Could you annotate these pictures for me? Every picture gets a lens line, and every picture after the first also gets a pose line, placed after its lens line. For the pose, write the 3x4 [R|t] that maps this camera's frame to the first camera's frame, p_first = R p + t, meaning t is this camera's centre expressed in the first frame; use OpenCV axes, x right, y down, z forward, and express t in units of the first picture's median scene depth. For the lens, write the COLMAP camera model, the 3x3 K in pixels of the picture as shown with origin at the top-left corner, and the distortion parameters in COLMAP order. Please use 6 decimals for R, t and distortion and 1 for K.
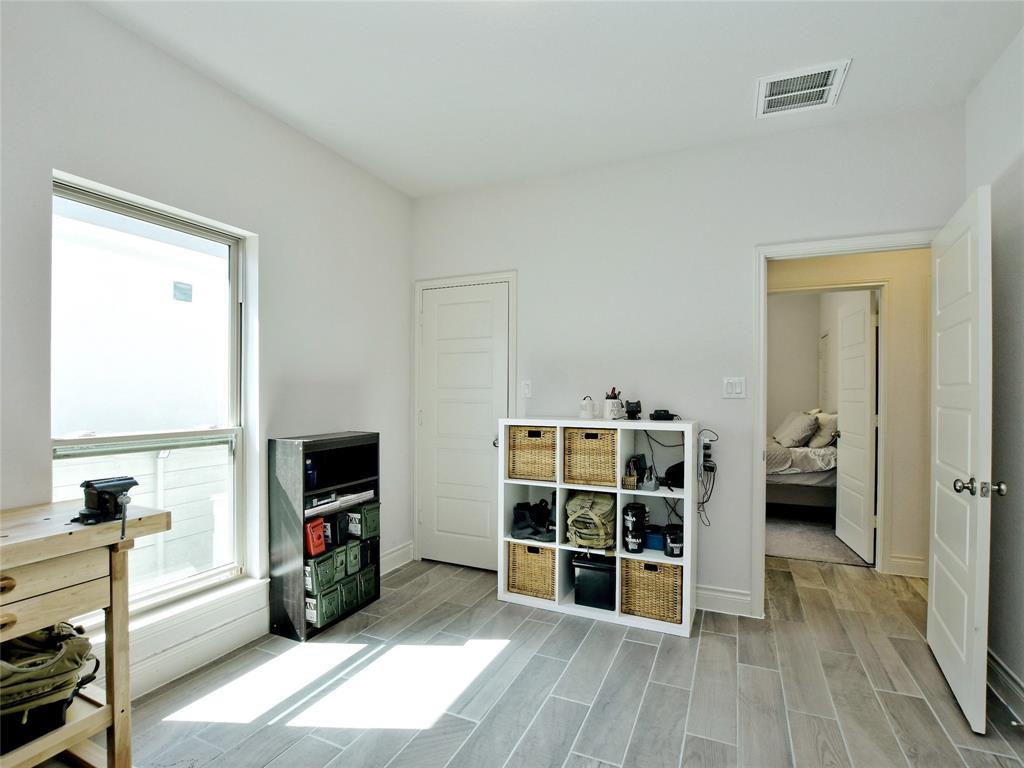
lens RADIAL K [[506.1, 0, 511.7], [0, 506.1, 390.5], [0, 0, 1]] dist [-0.019622, -0.001953]
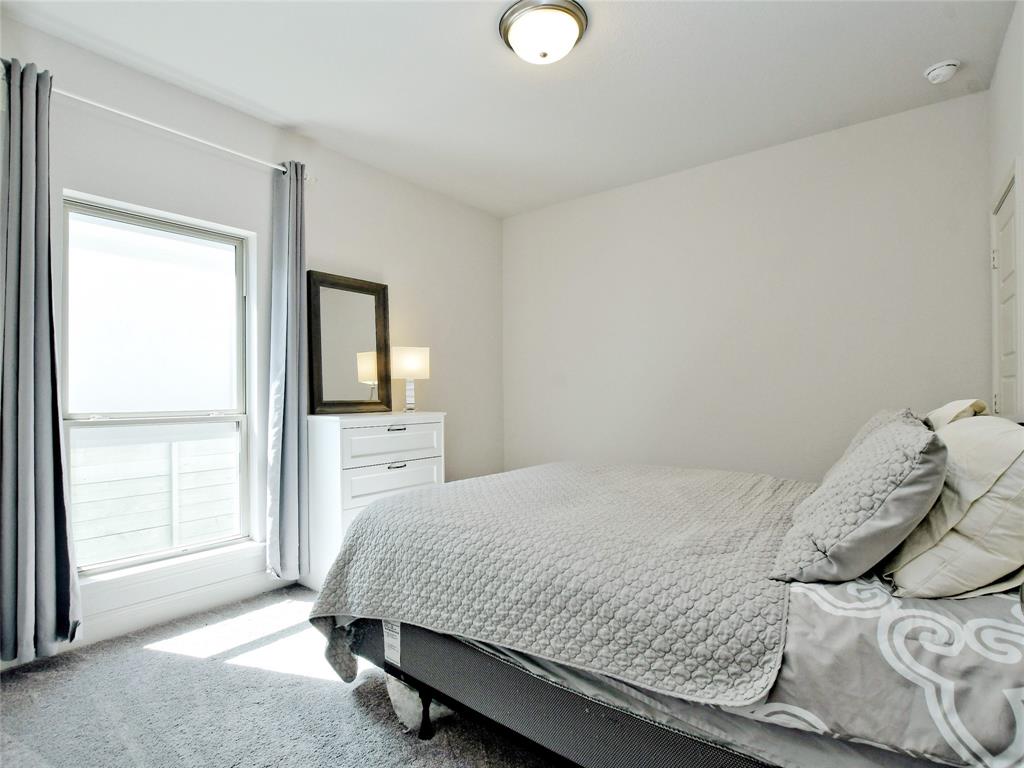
lens RADIAL K [[446.4, 0, 511.0], [0, 446.4, 386.1], [0, 0, 1]] dist [-0.032782, -0.000699]
pose [[0.954224, -0.022557, -0.298241, 0.351907], [0.017934, 0.999673, -0.018230, 0.020698], [0.298555, 0.012047, 0.954316, 0.554768]]
